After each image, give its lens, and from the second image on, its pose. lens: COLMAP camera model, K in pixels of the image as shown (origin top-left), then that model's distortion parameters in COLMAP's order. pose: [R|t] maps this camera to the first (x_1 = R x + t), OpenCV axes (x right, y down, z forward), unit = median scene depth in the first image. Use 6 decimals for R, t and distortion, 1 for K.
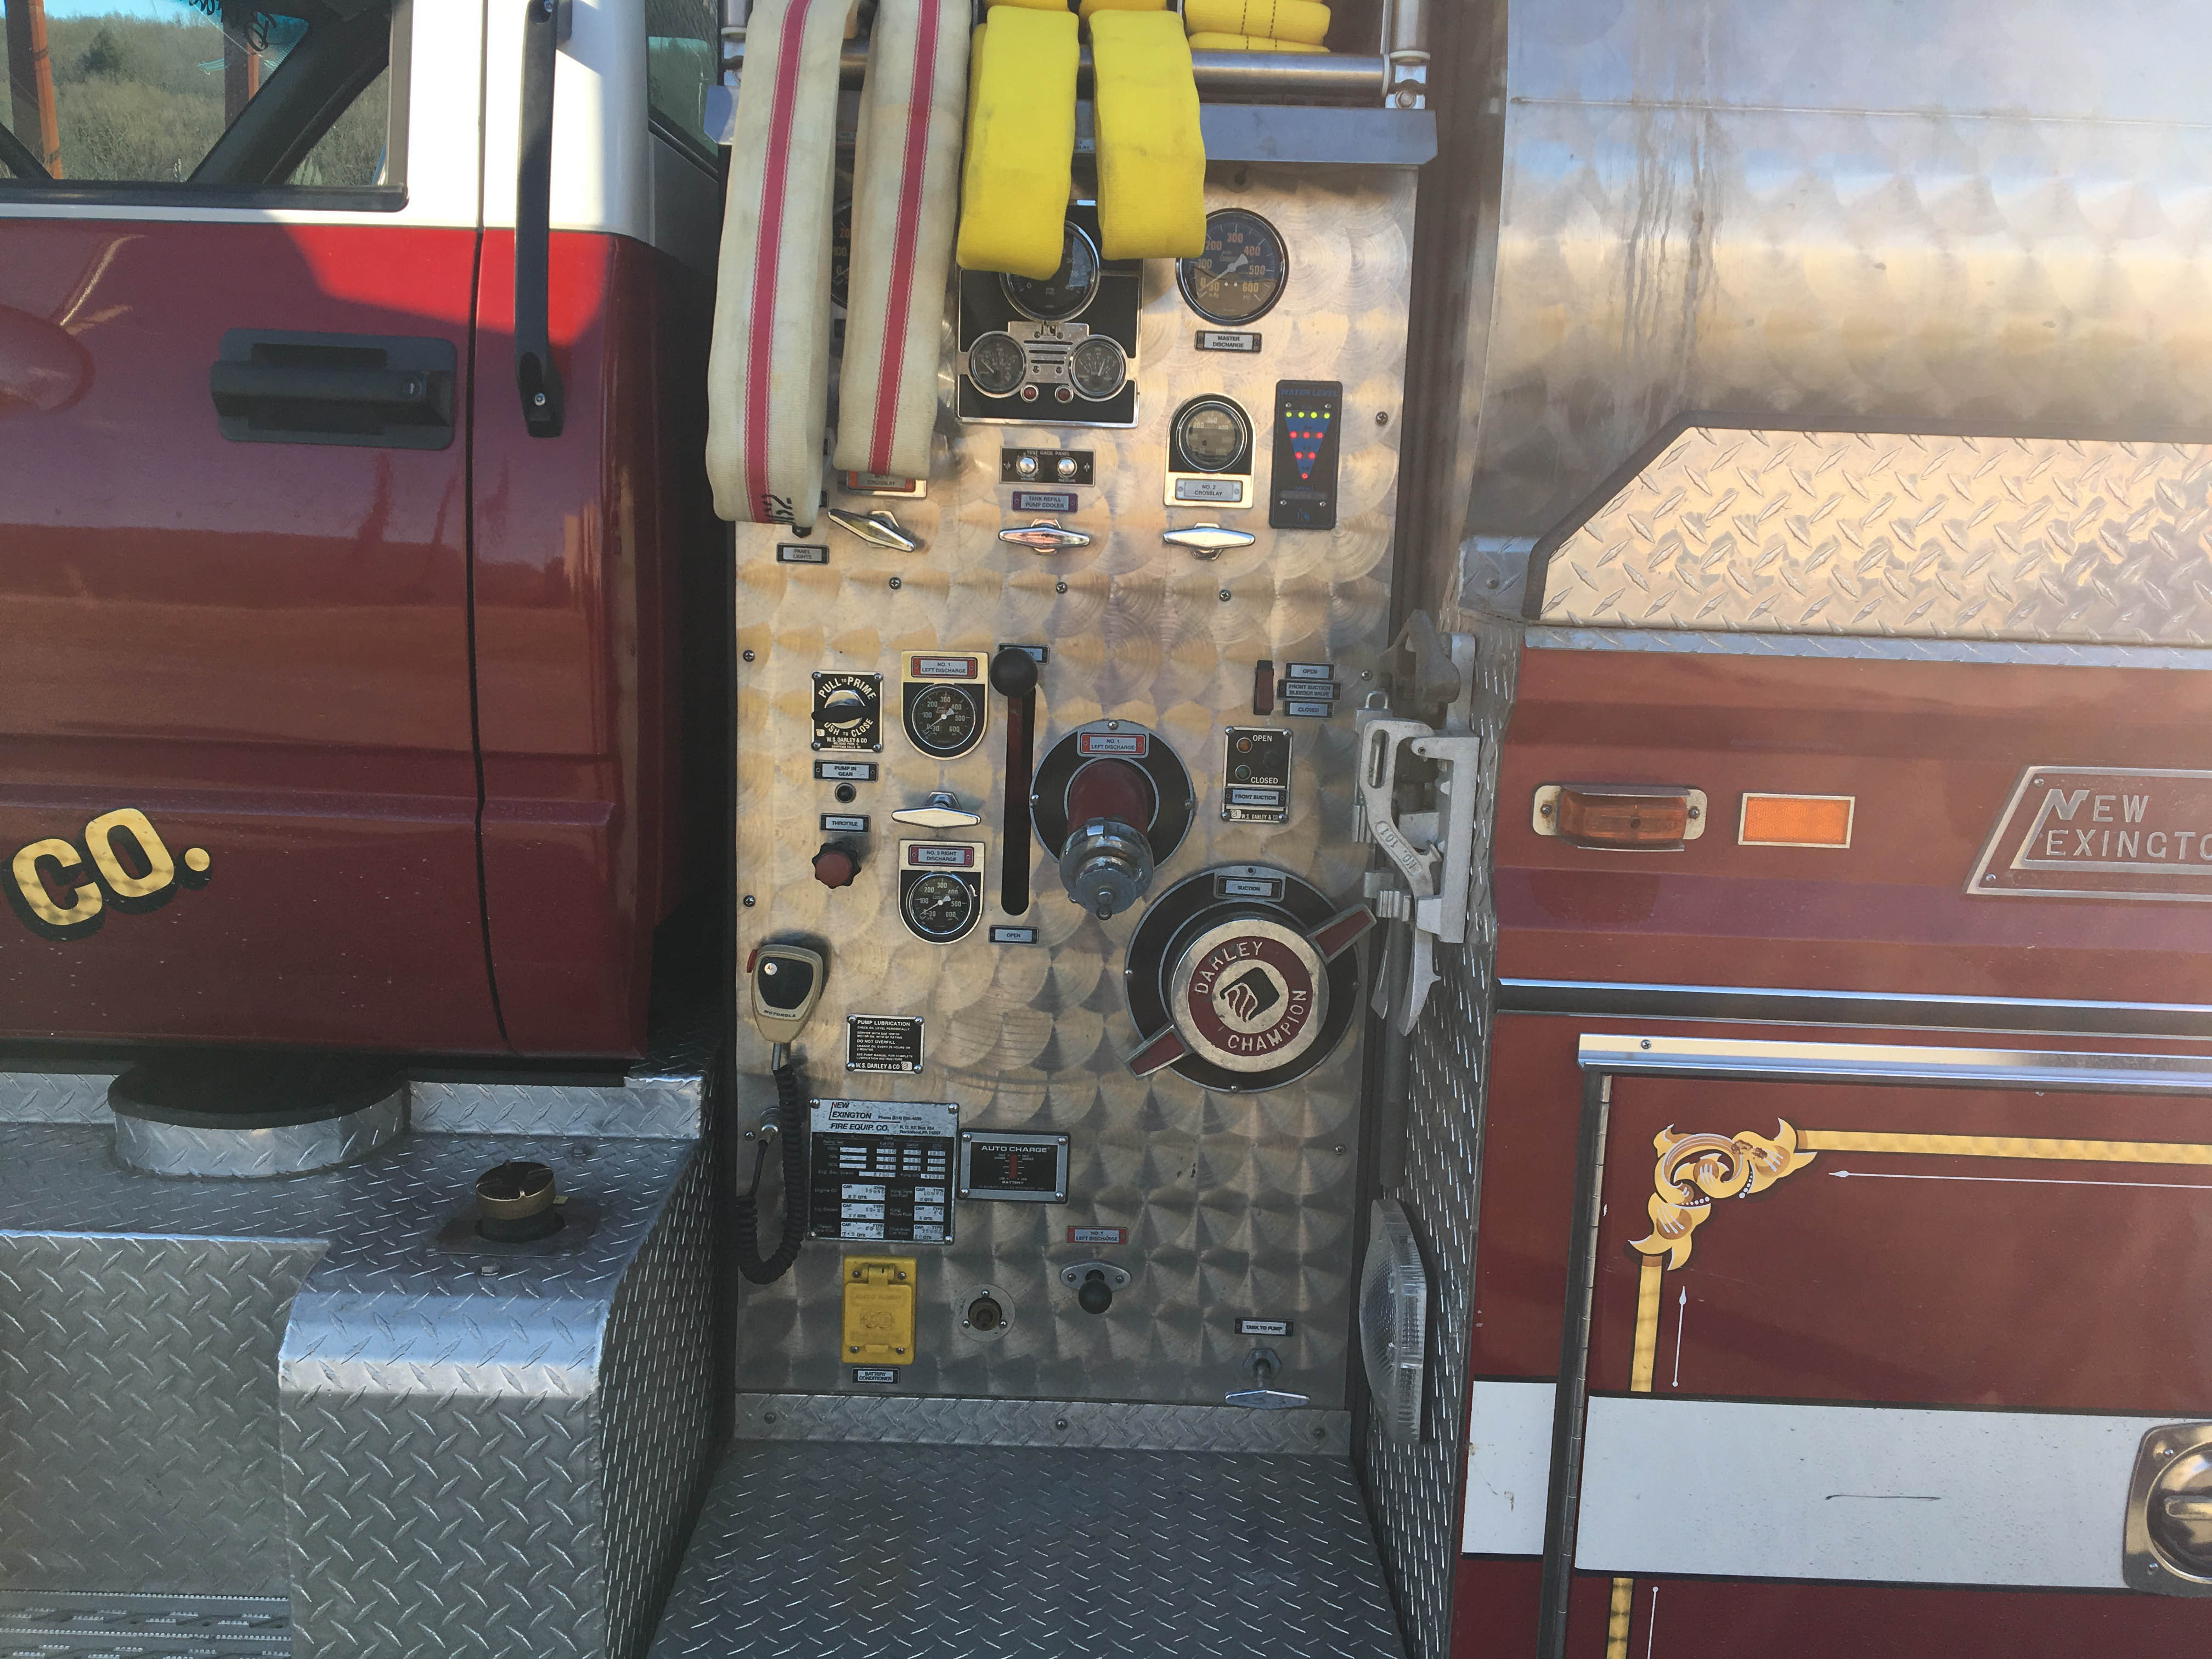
lens RADIAL K [[1669.3, 0, 1106.0], [0, 1669.3, 829.5], [0, 0, 1]] dist [0.008455, 0.002192]
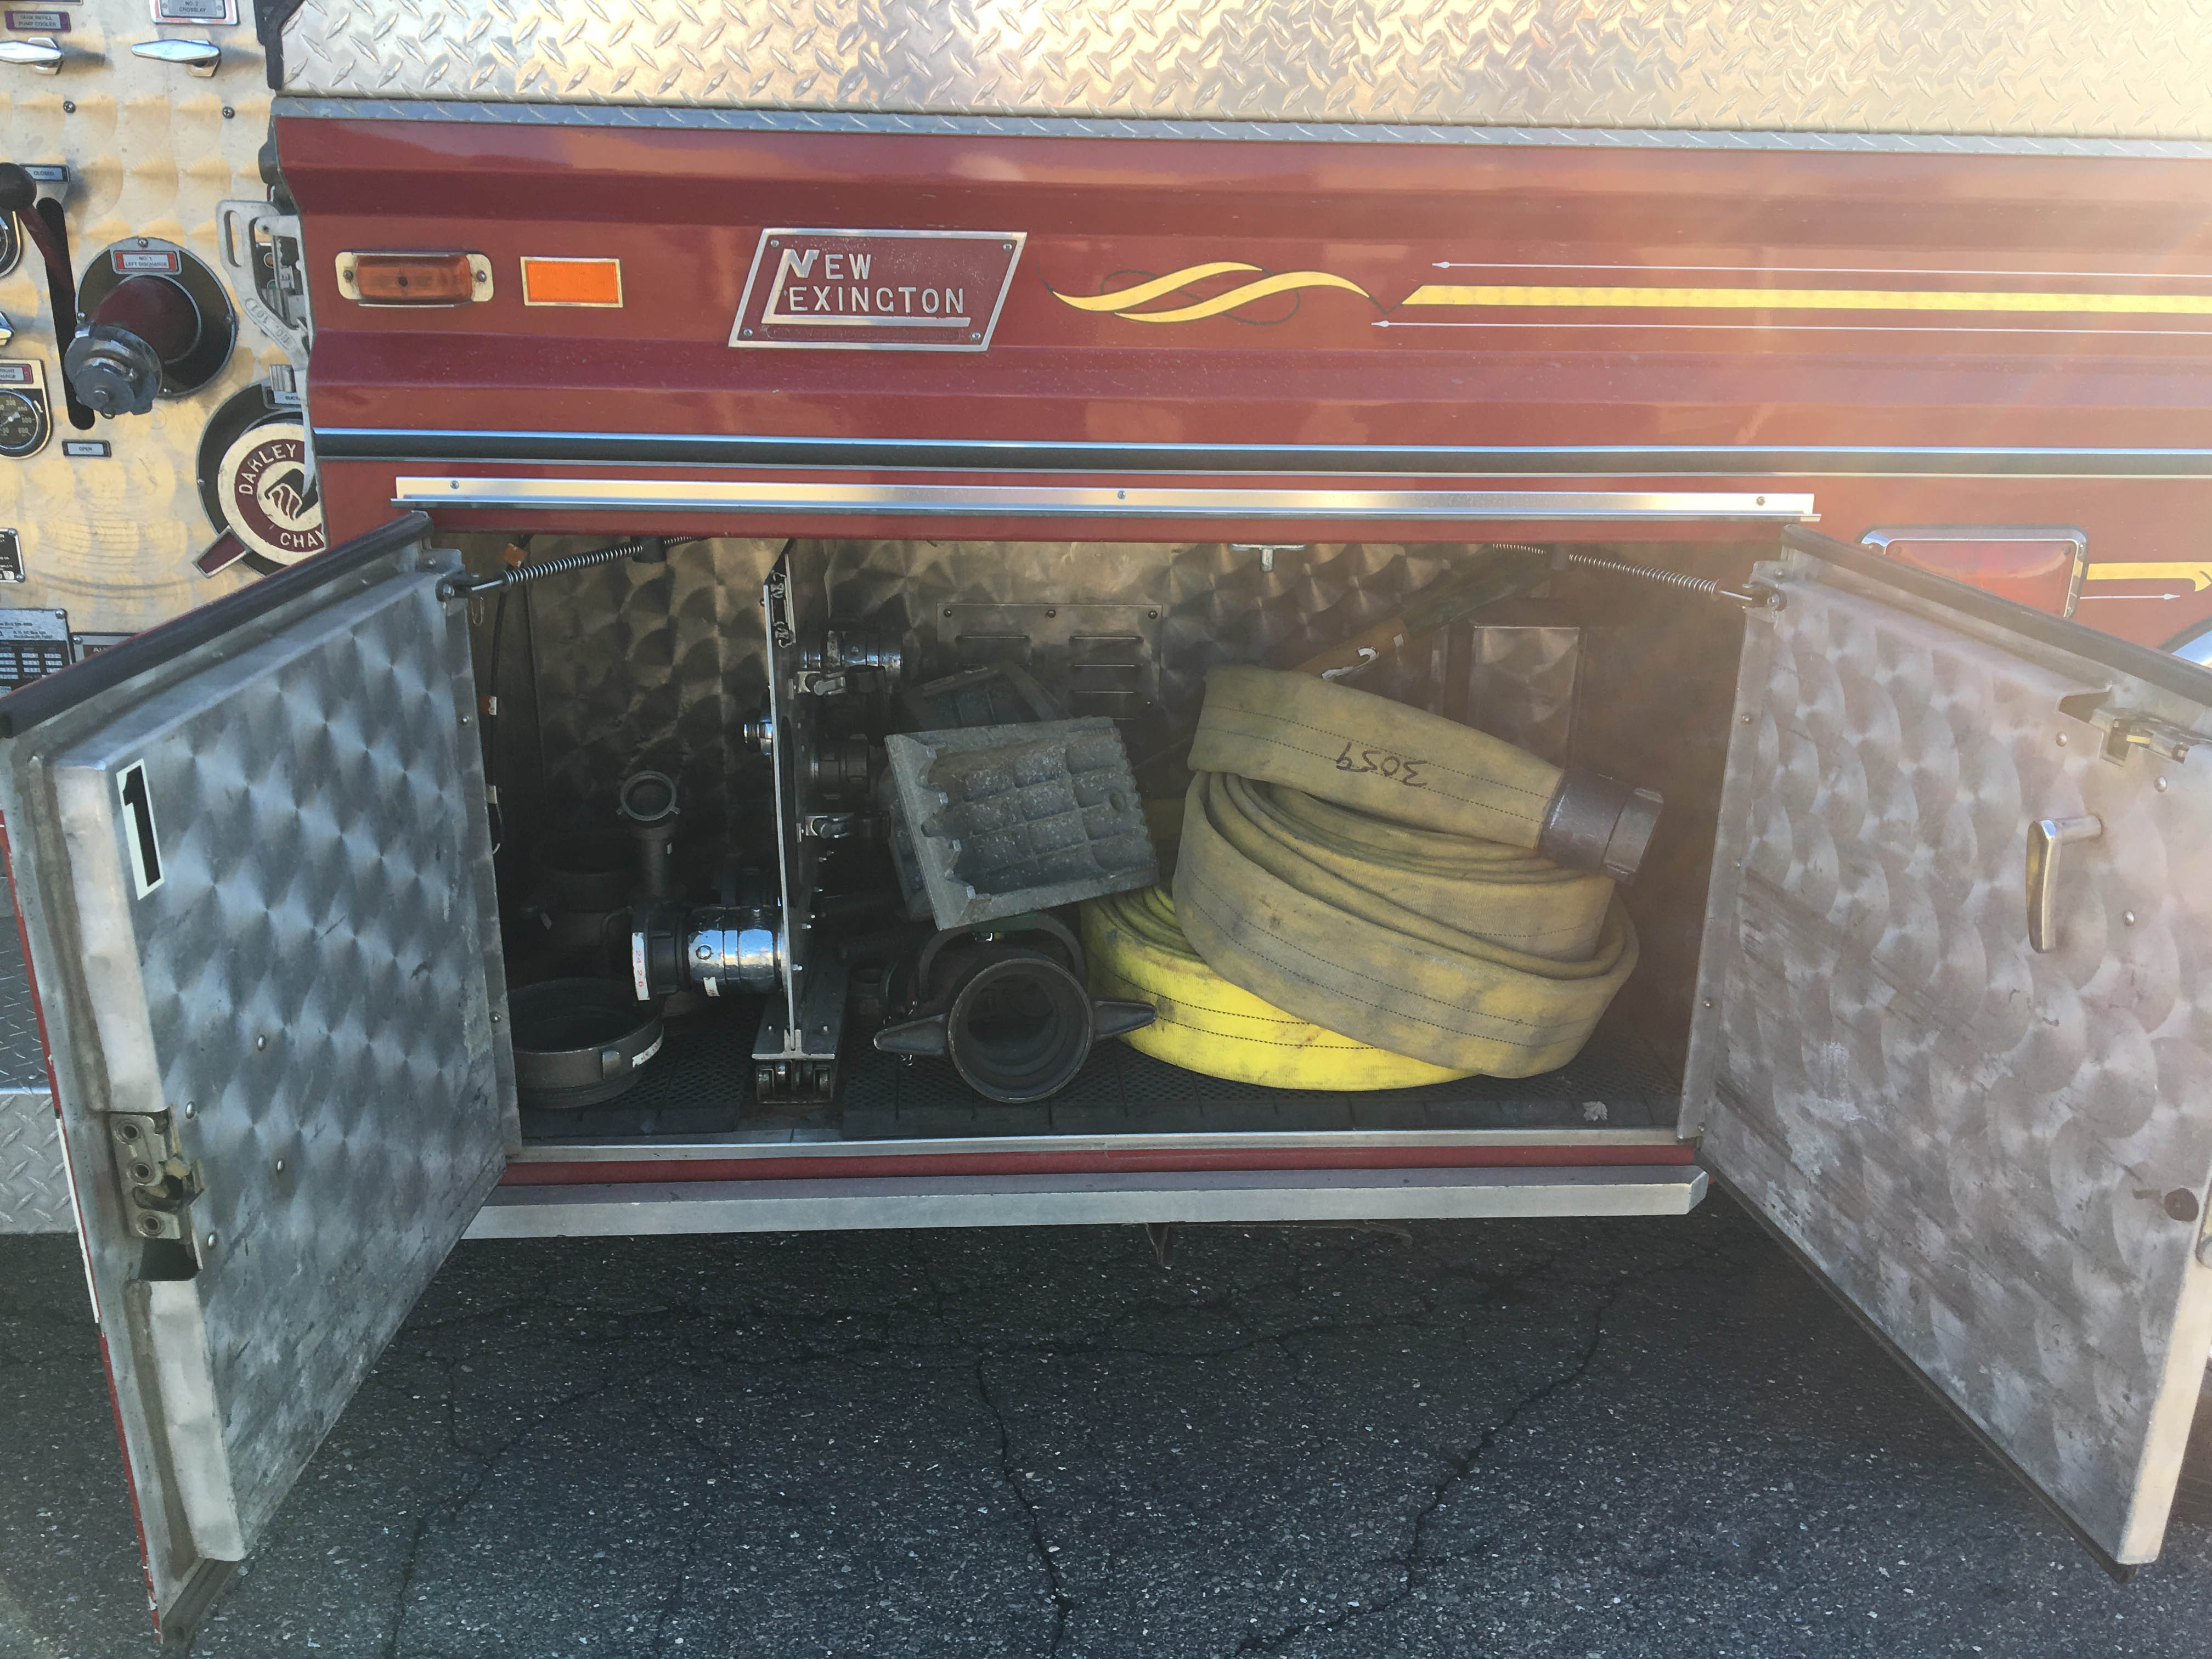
lens RADIAL K [[1703.2, 0, 1106.0], [0, 1703.2, 829.5], [0, 0, 1]] dist [-0.000774, -0.022199]
pose [[0.996890, -0.033035, 0.071553, 0.536887], [0.019899, 0.983998, 0.177064, 0.129155], [-0.076258, -0.175090, 0.981595, -0.182636]]
